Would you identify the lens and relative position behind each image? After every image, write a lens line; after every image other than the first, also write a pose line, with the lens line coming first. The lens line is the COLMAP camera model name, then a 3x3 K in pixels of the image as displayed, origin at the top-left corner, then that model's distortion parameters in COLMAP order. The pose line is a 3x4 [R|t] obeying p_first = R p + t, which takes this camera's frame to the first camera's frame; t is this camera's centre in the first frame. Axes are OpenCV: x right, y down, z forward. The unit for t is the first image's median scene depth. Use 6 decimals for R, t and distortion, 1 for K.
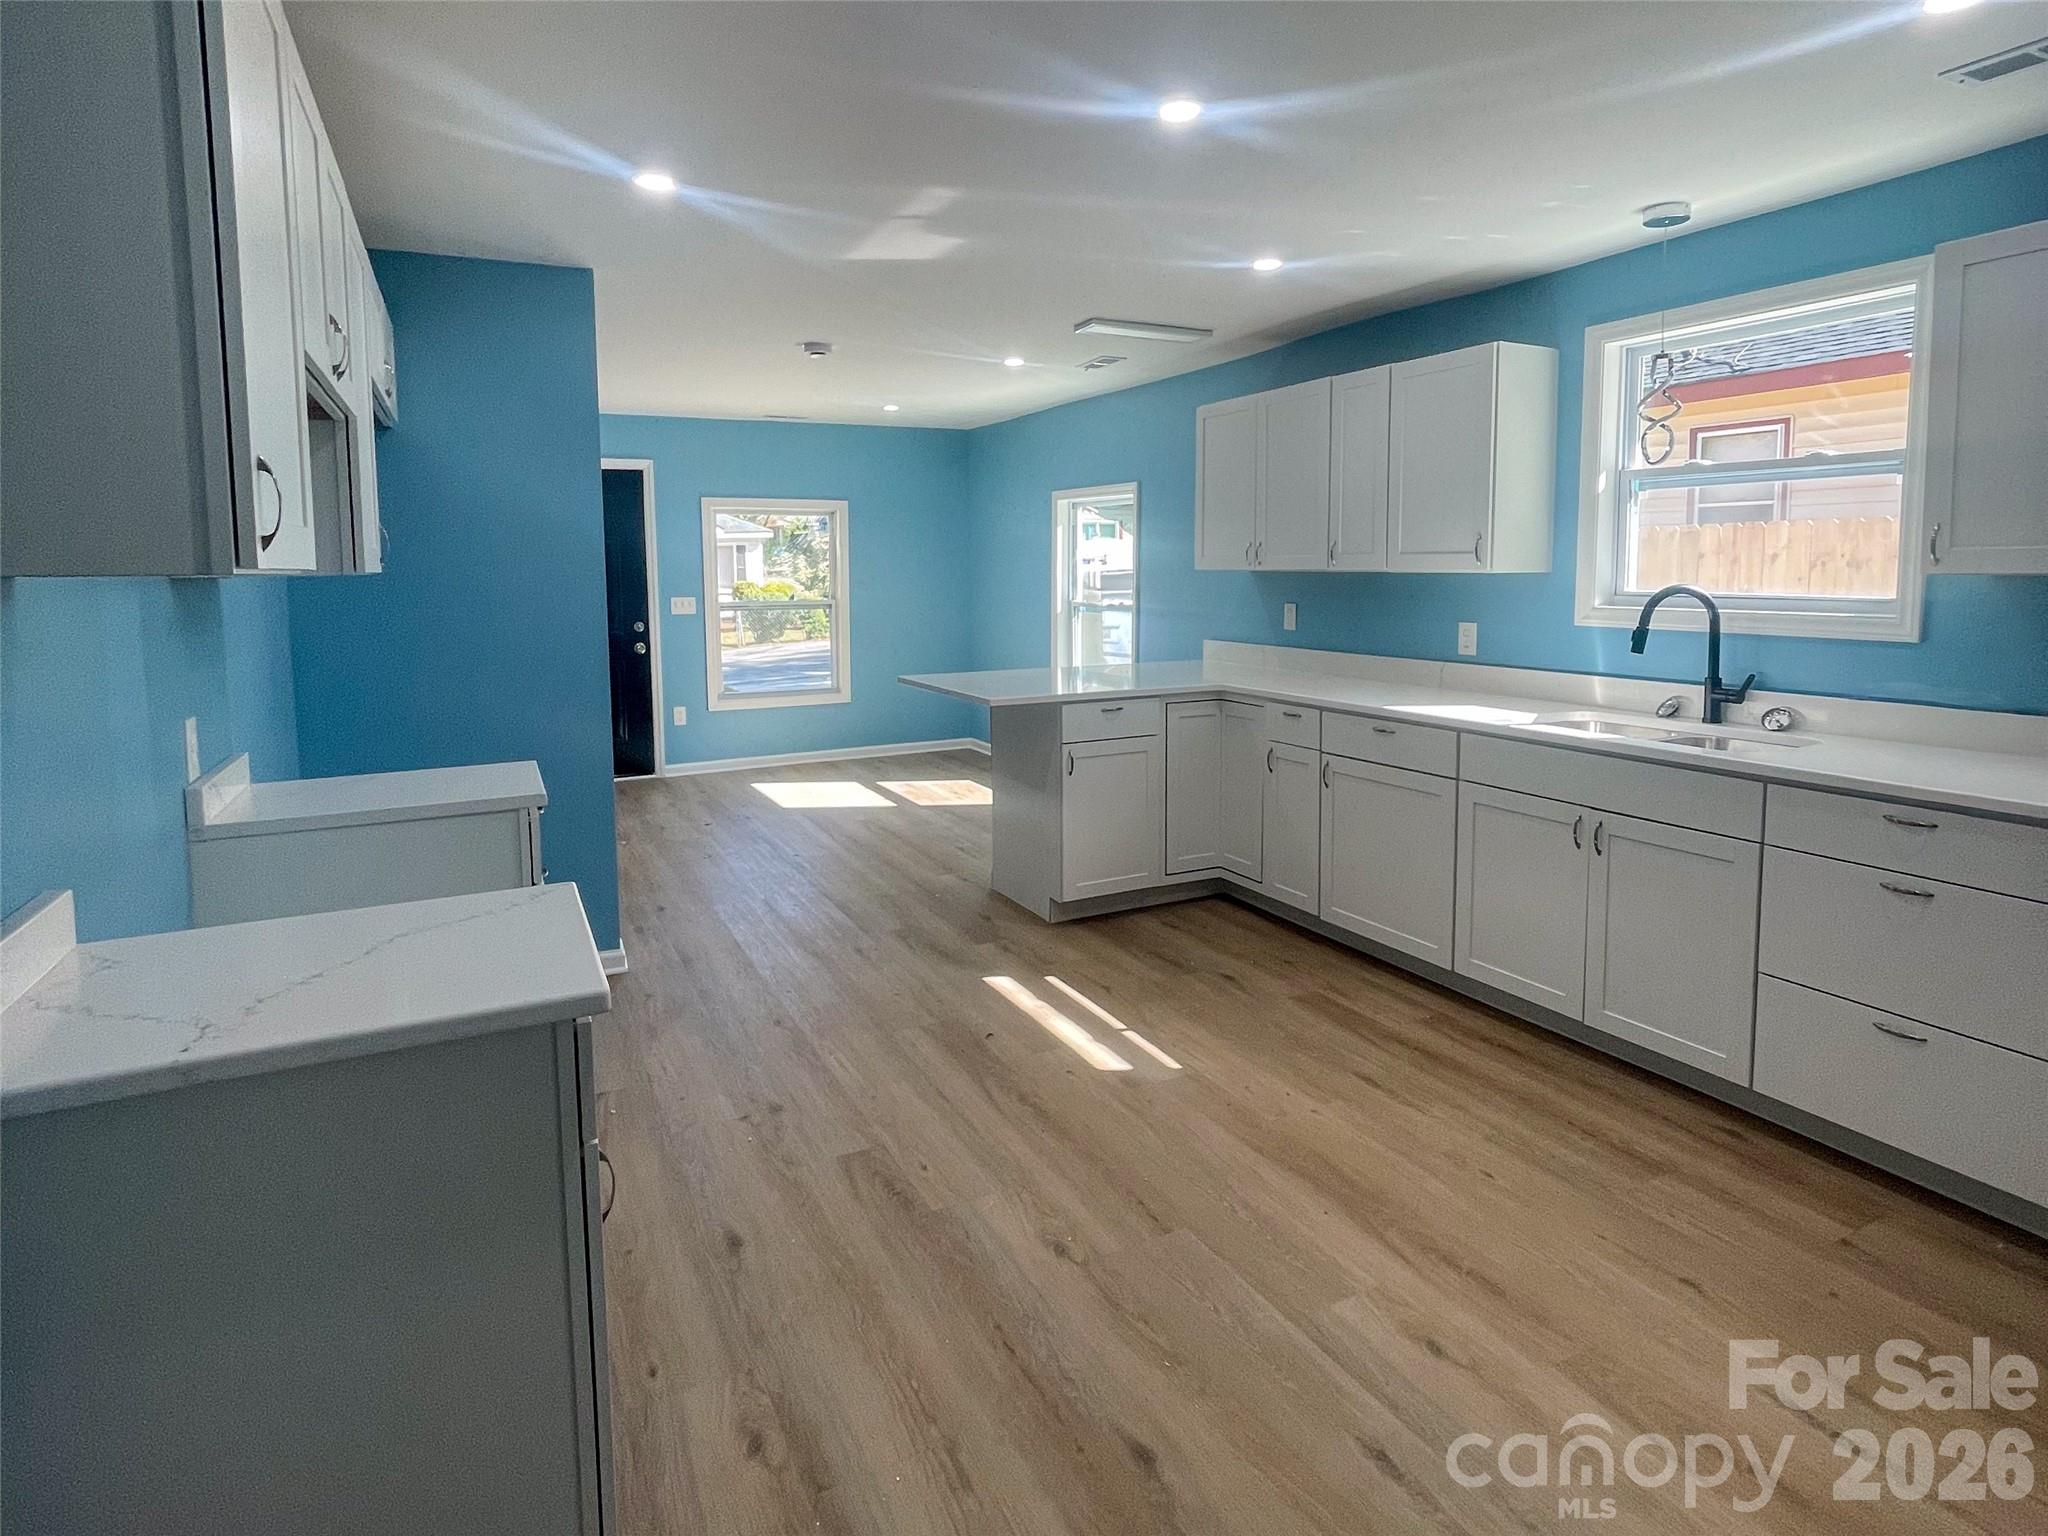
lens RADIAL K [[1106.5, 0, 1018.7], [0, 1106.5, 657.5], [0, 0, 1]] dist [0.005836, -0.000247]
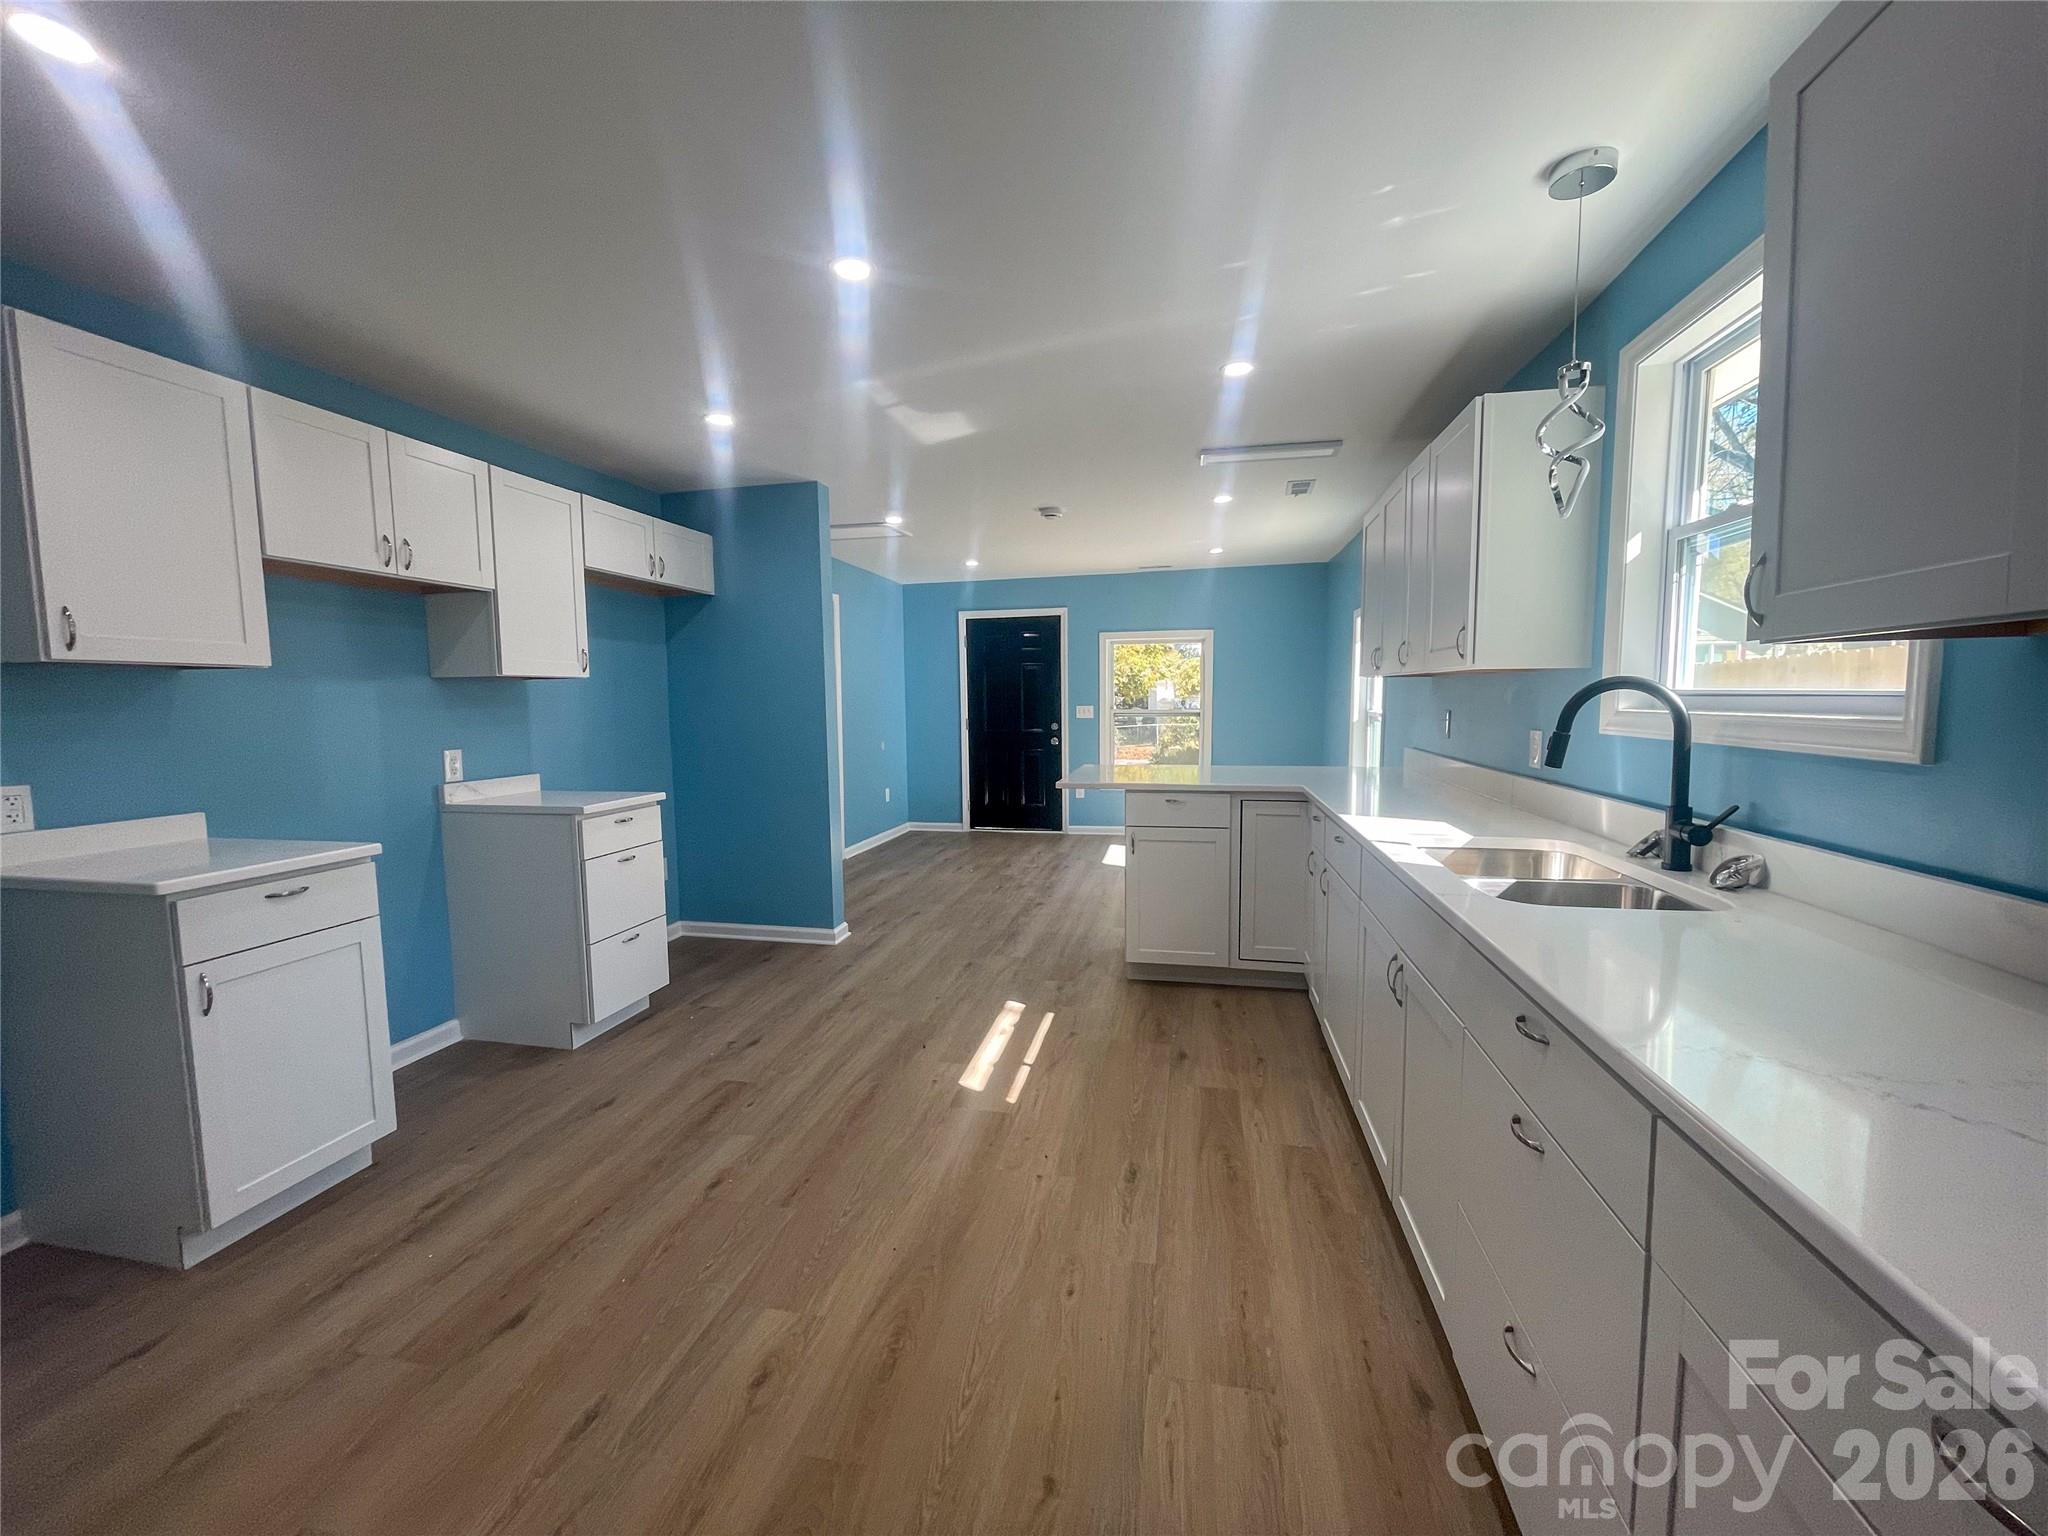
lens RADIAL K [[826.0, 0, 1017.4], [0, 826.0, 771.4], [0, 0, 1]] dist [0.002033, 0.000287]
pose [[0.779509, 0.056814, -0.623809, 0.566056], [-0.048598, 0.998362, 0.030199, 0.000447], [0.624503, 0.006775, 0.780993, 0.289898]]
